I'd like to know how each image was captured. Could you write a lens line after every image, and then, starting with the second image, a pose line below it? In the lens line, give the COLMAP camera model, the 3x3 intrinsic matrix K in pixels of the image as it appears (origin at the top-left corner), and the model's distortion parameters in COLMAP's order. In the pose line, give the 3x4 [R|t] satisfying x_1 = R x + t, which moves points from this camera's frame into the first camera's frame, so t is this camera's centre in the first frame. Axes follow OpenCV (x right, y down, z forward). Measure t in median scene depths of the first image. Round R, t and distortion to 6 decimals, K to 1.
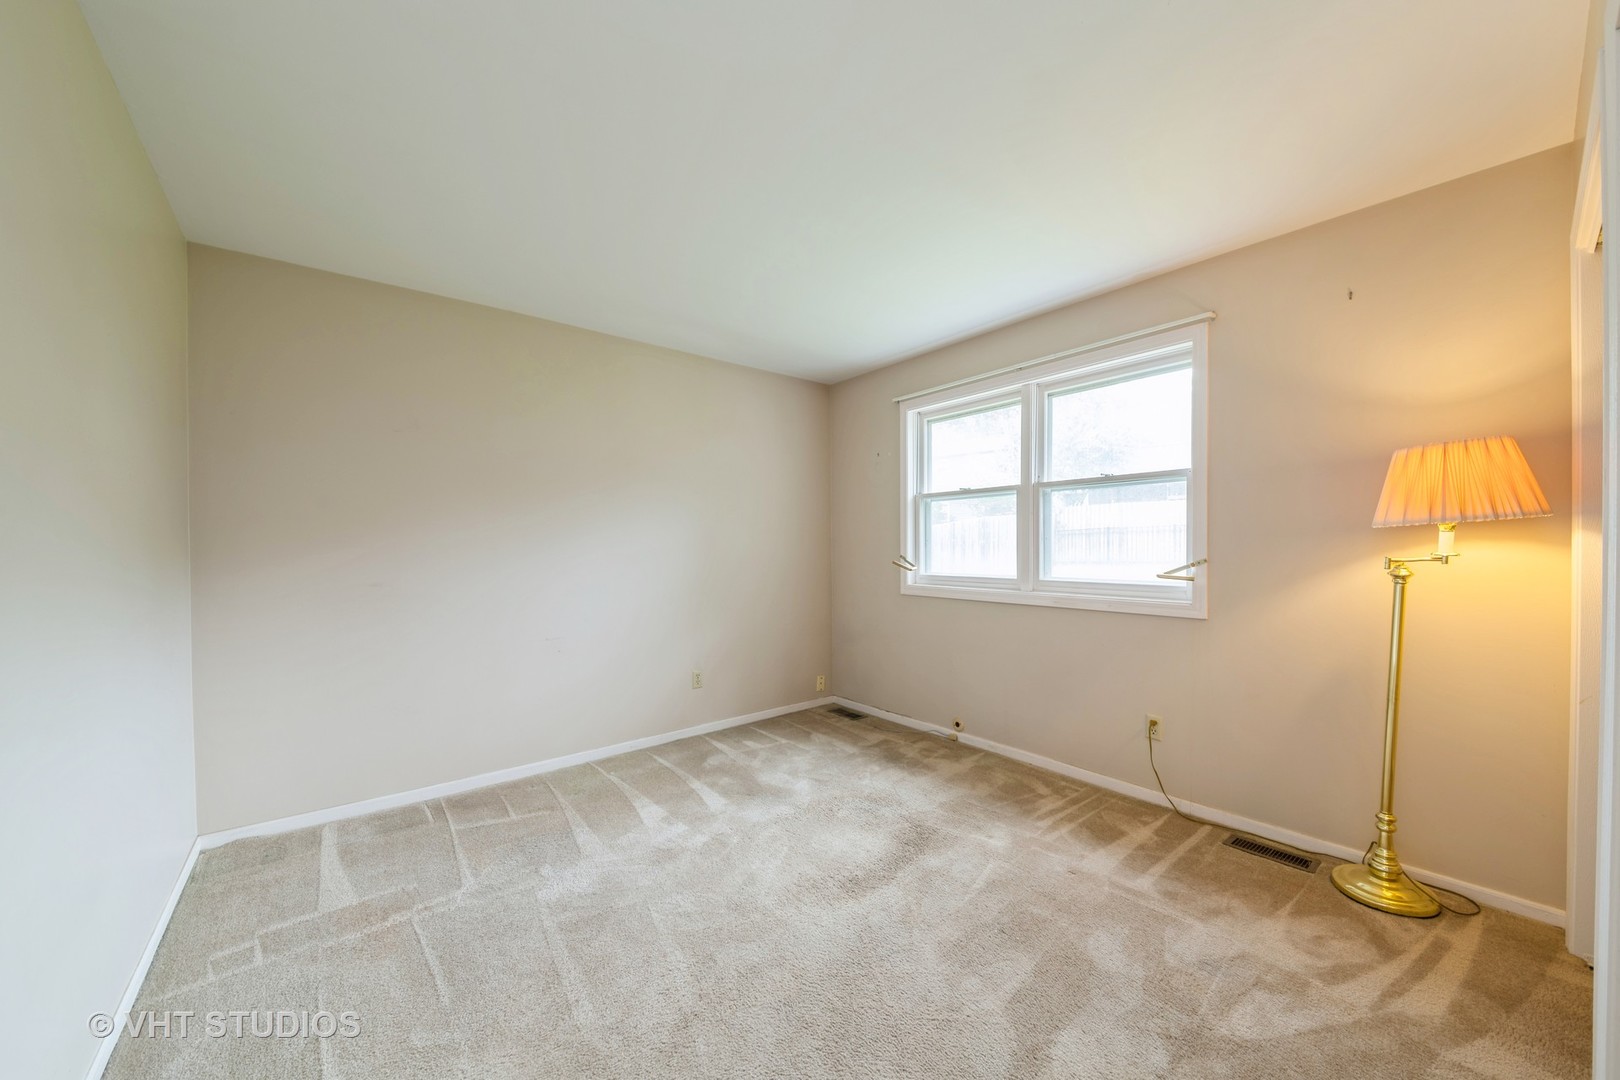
lens RADIAL K [[583.6, 0, 821.9], [0, 583.6, 558.9], [0, 0, 1]] dist [0.000652, -0.005578]
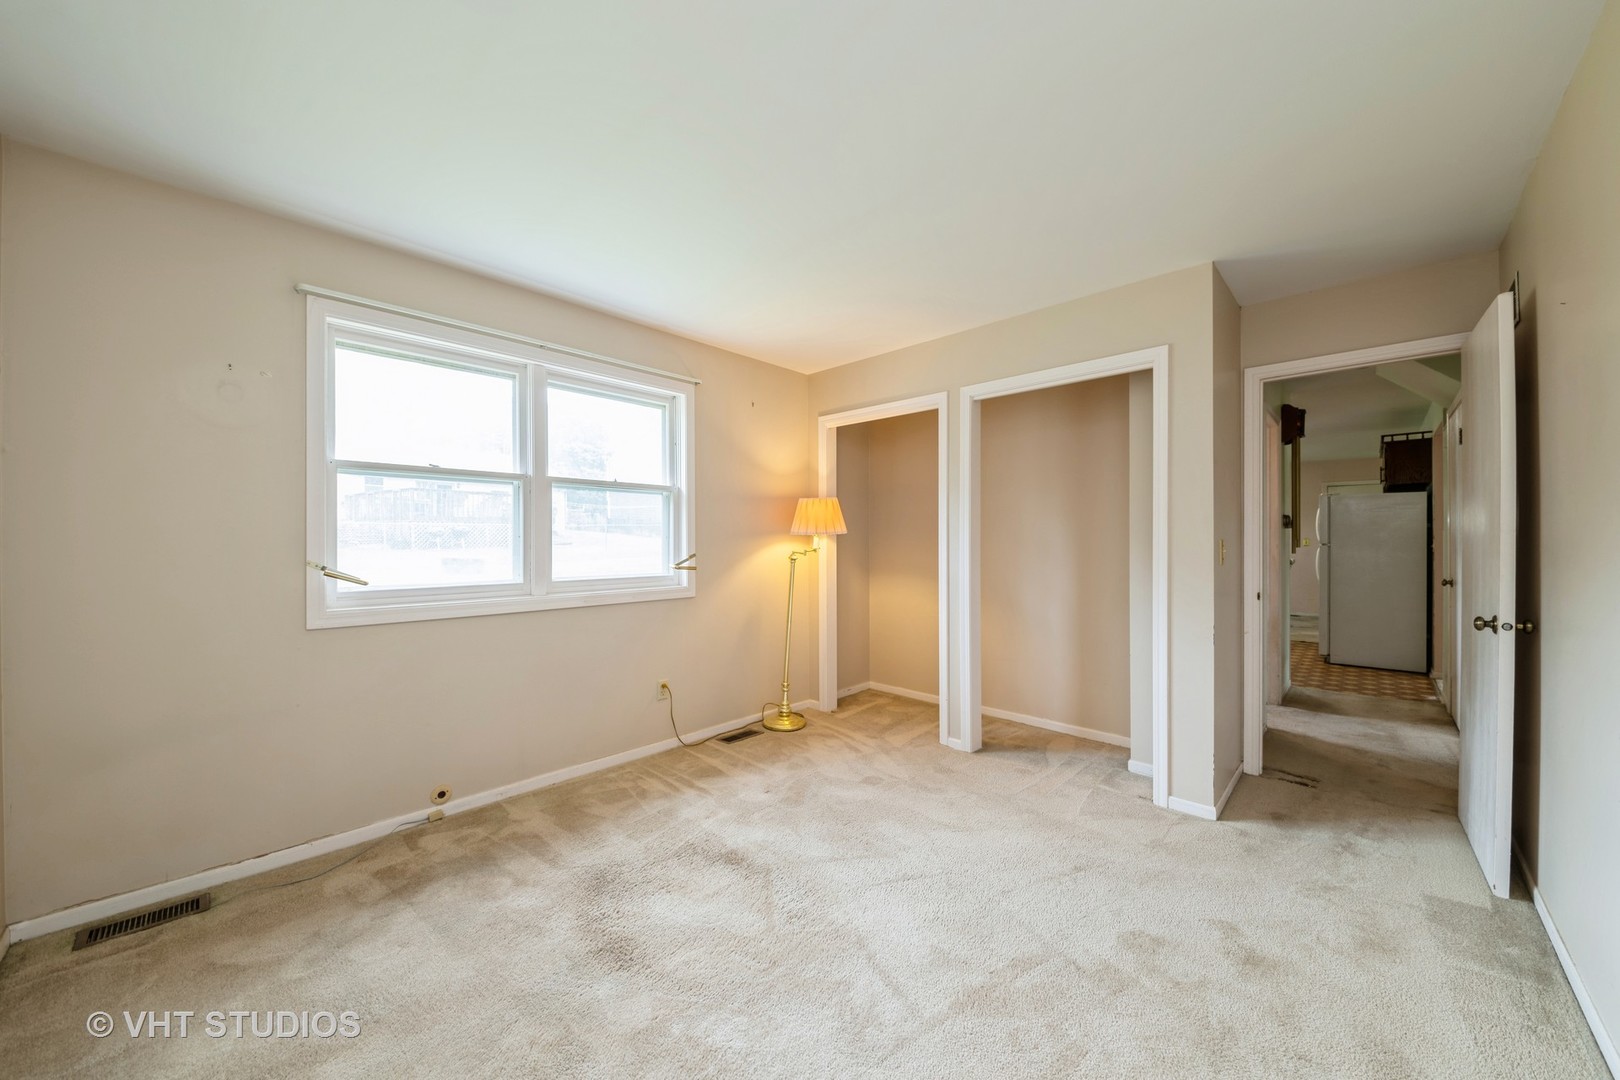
lens RADIAL K [[581.6, 0, 810.0], [0, 581.6, 540.0], [0, 0, 1]] dist [-0.000650, -0.000174]
pose [[-0.122811, 0.008125, 0.992397, -0.670182], [0.023415, 0.999712, -0.005287, -0.016295], [-0.992154, 0.022588, -0.122965, 0.794324]]
